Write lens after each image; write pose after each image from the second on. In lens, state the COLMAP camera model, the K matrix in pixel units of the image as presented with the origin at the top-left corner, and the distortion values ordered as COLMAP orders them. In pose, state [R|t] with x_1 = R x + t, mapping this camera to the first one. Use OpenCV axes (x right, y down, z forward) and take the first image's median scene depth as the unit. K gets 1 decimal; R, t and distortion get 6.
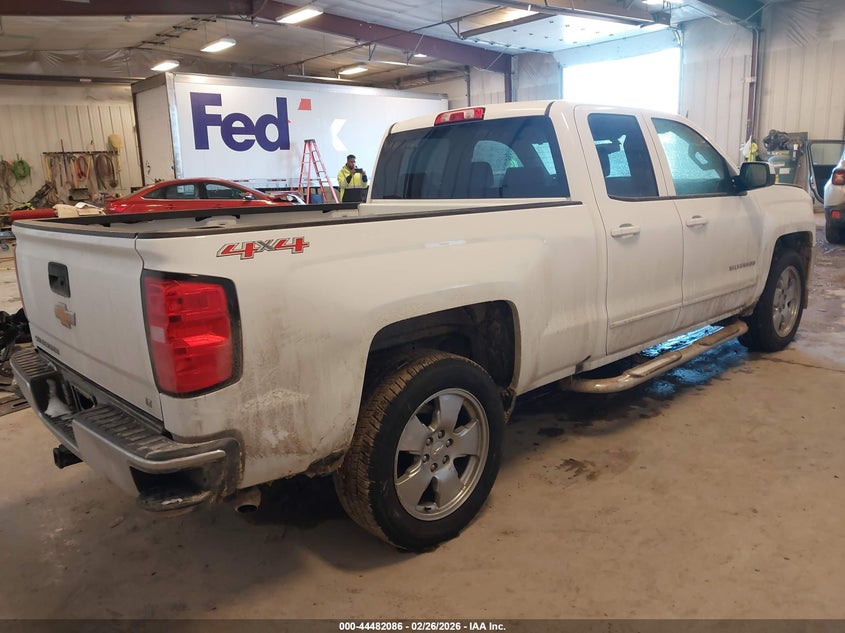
lens RADIAL K [[670.7, 0, 422.5], [0, 670.7, 316.5], [0, 0, 1]] dist [-0.002187, -0.009324]
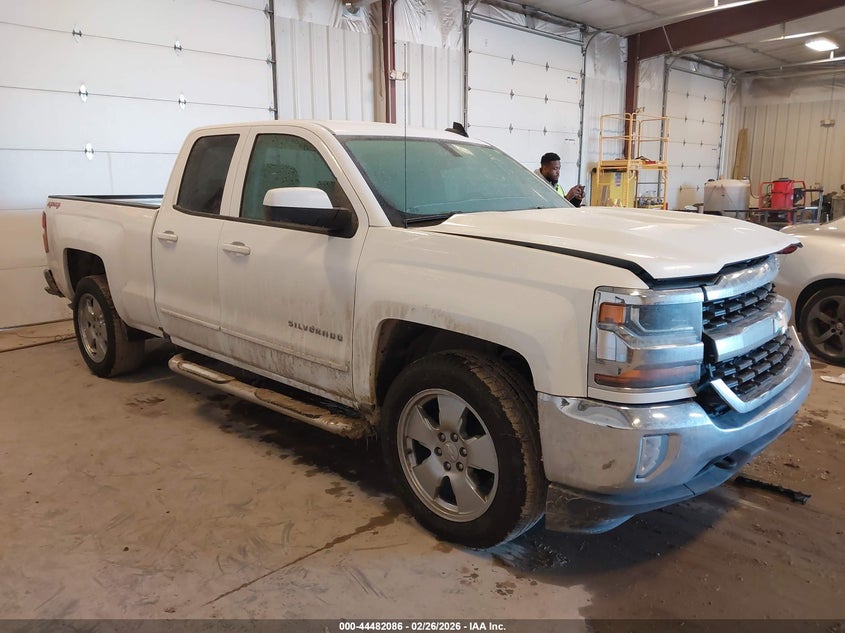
lens RADIAL K [[670.7, 0, 422.5], [0, 670.7, 316.5], [0, 0, 1]] dist [-0.002187, -0.009324]
pose [[0.061518, 0.235333, -0.969966, 1.302713], [-0.216165, 0.951883, 0.217236, -0.299711], [0.974417, 0.196309, 0.109428, 1.143731]]
